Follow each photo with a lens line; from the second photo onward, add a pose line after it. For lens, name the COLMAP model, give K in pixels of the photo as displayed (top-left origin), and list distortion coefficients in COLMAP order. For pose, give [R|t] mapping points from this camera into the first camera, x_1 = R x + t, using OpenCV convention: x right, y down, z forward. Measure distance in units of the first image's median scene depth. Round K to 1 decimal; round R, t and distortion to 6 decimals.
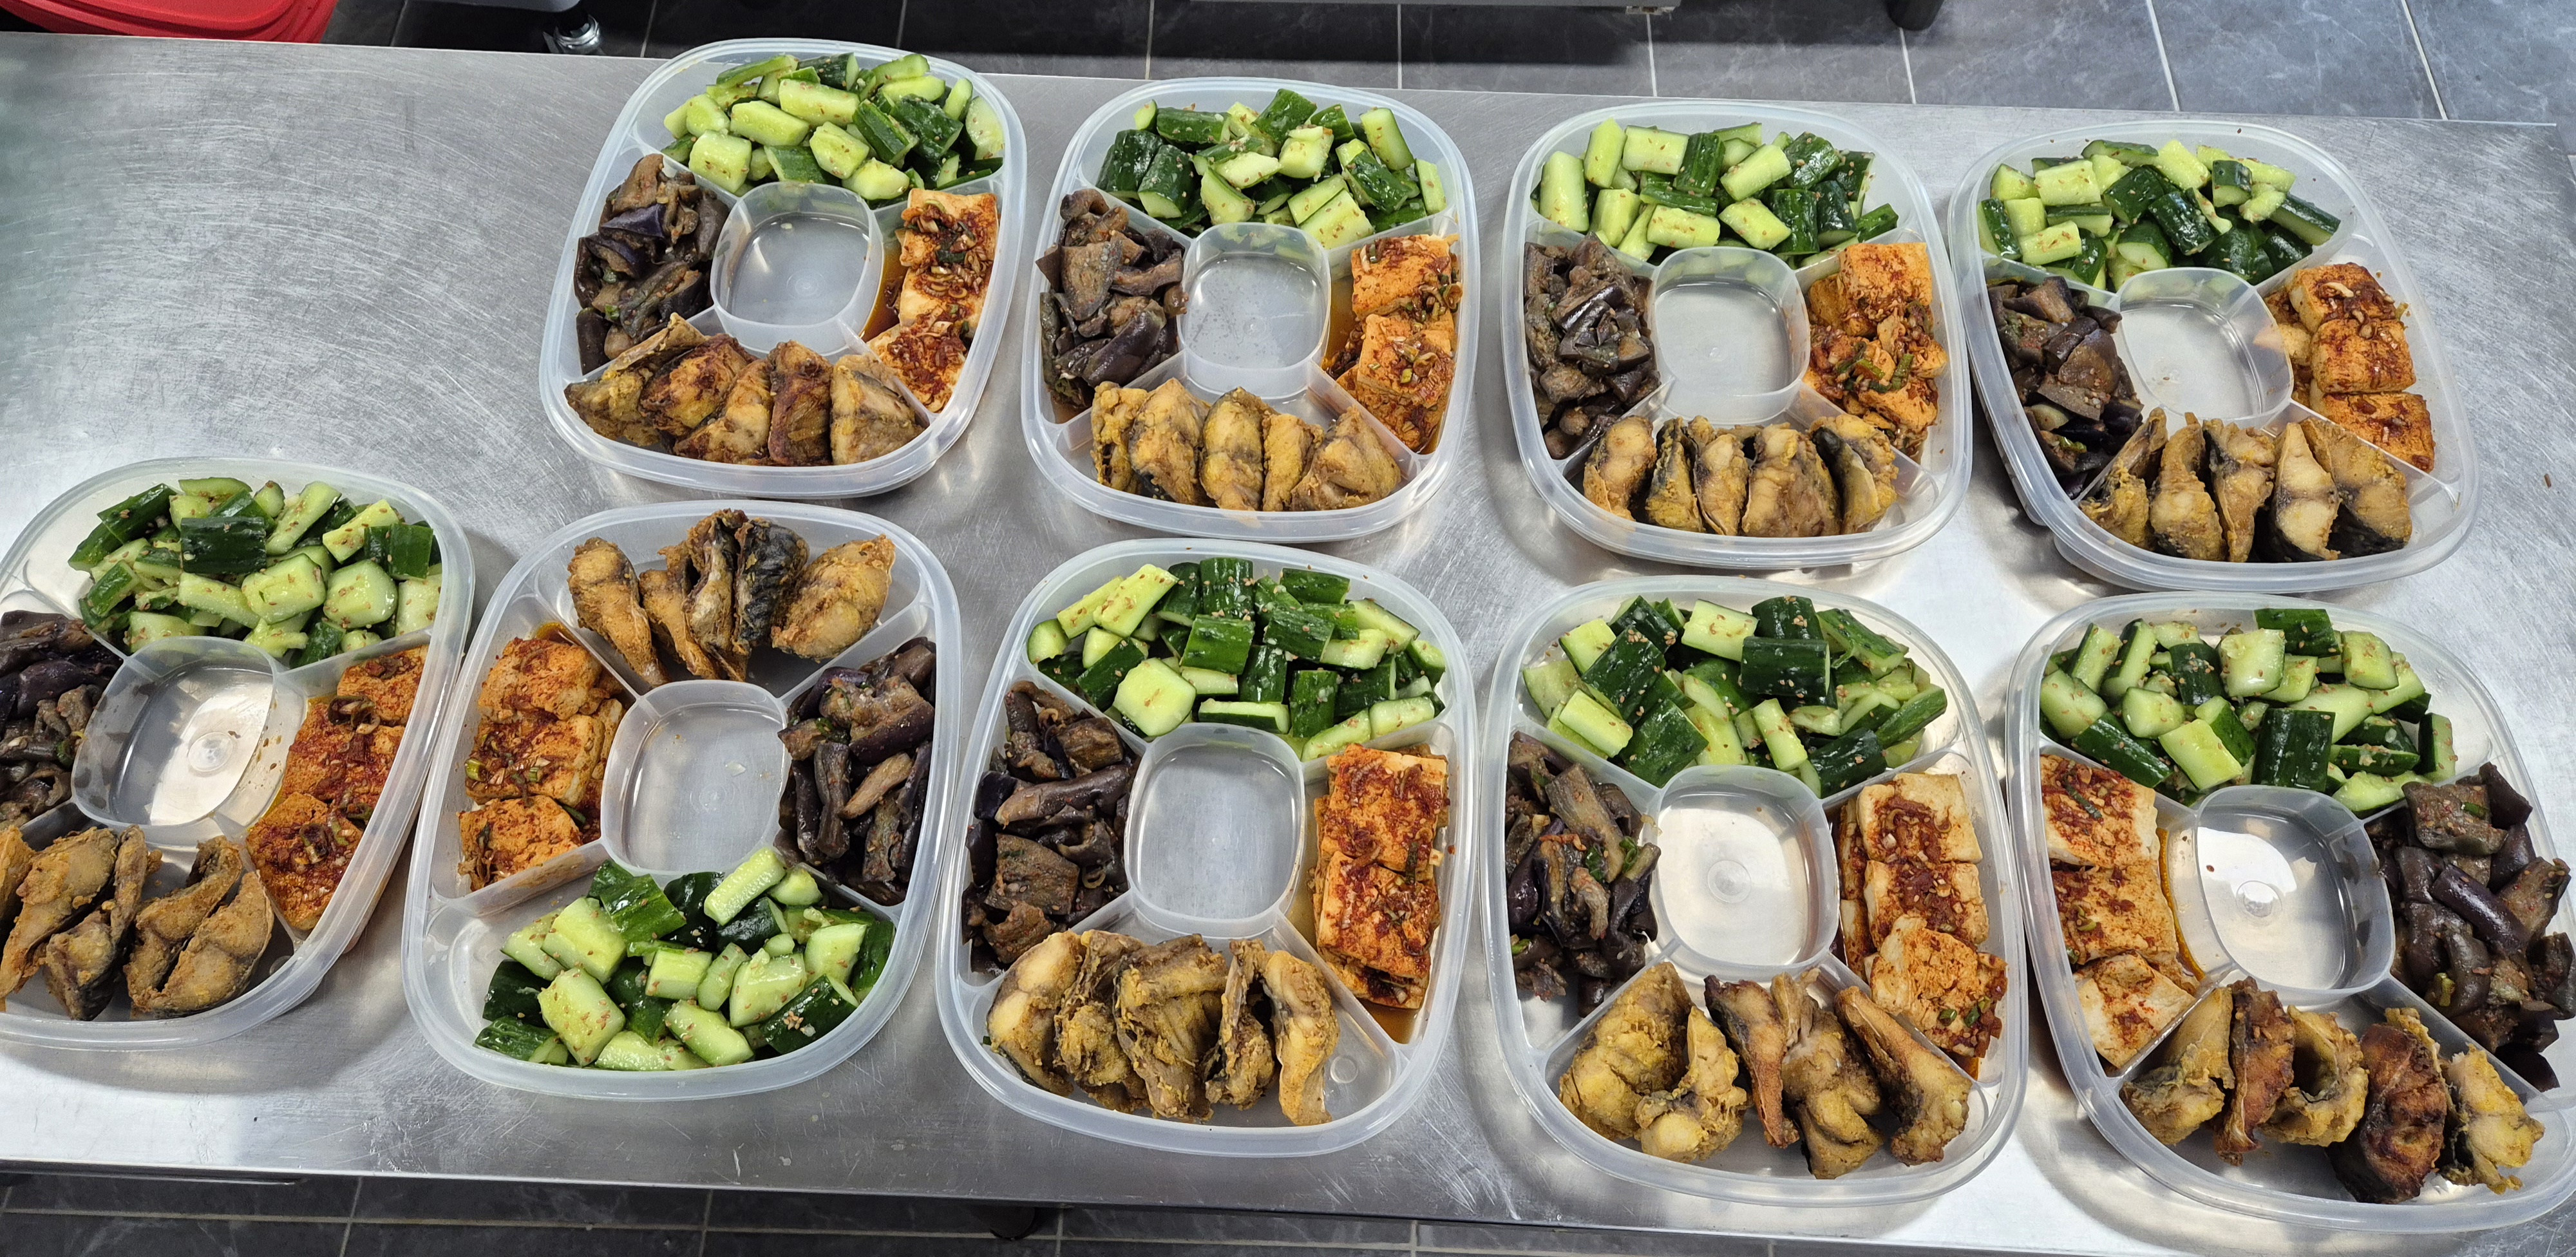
lens RADIAL K [[1261.7, 0, 1288.0], [0, 1261.7, 628.5], [0, 0, 1]] dist [-0.000111, -0.000069]
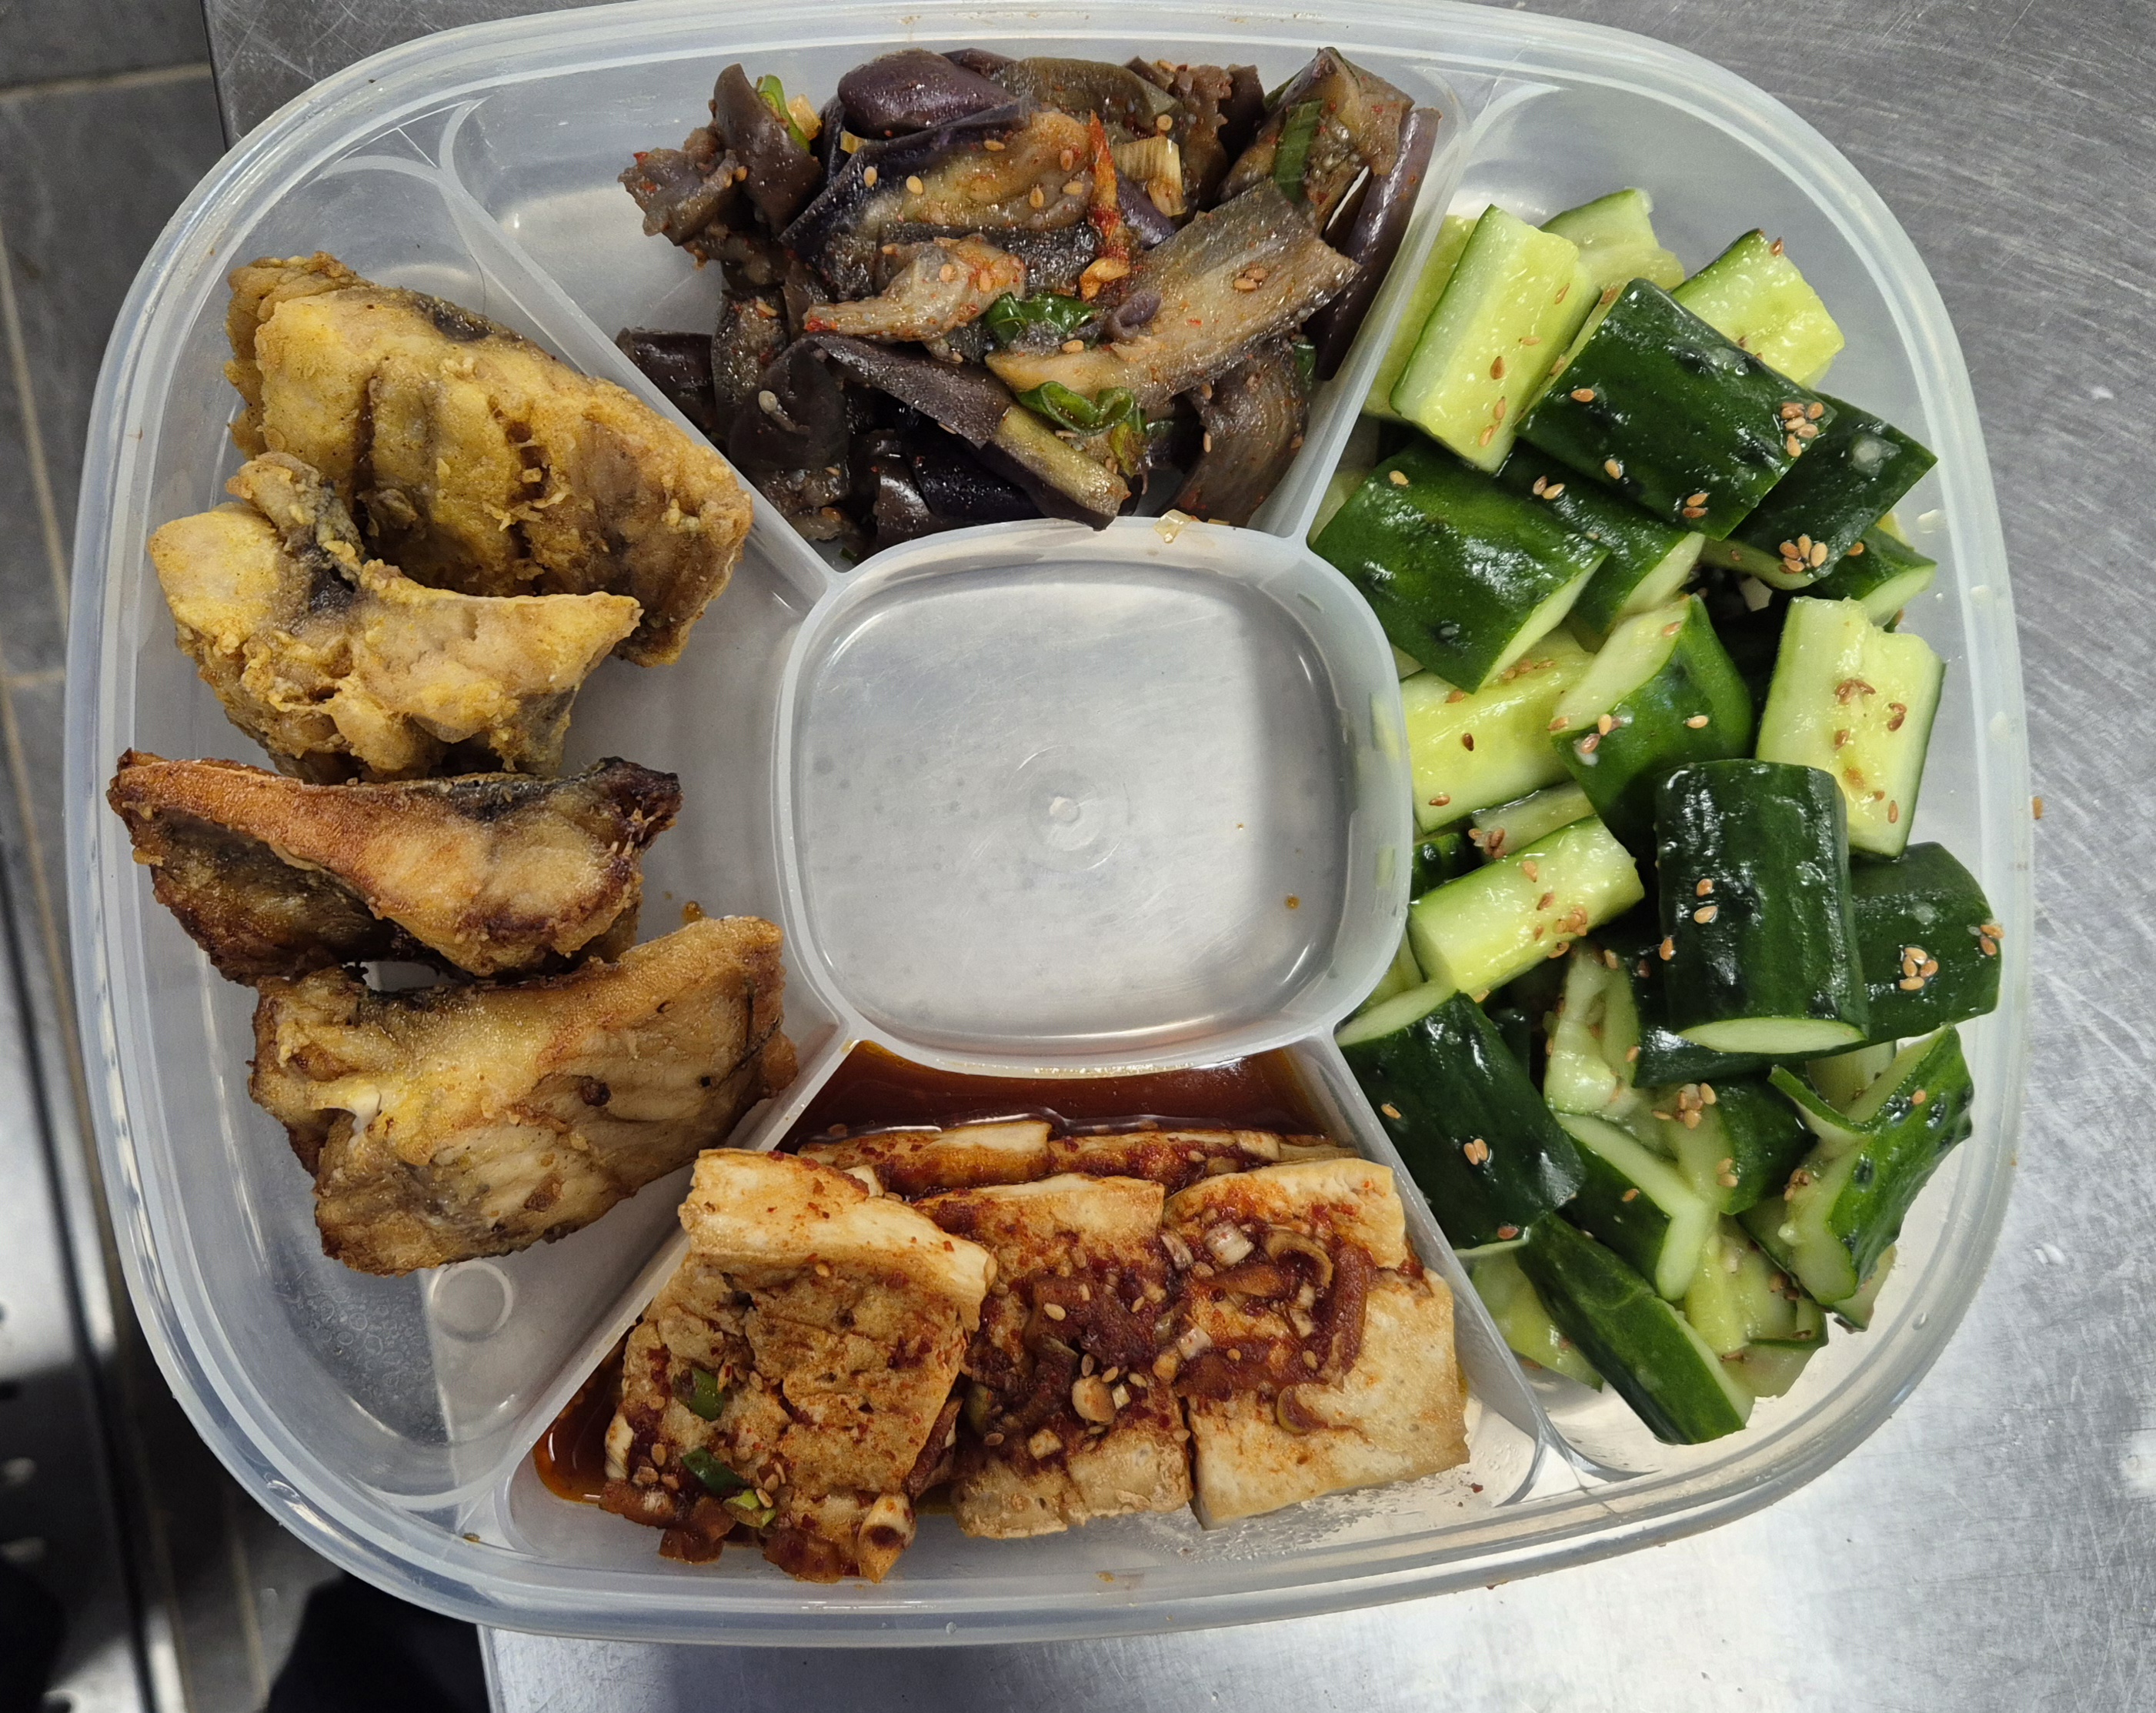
lens RADIAL K [[1518.1, 0, 1078.0], [0, 1518.1, 856.5], [0, 0, 1]] dist [0.001730, -0.000497]
pose [[0.118682, 0.992706, -0.021191, 0.374217], [-0.947232, 0.119595, 0.297403, 0.076325], [0.297769, -0.015224, 0.954517, 0.606914]]
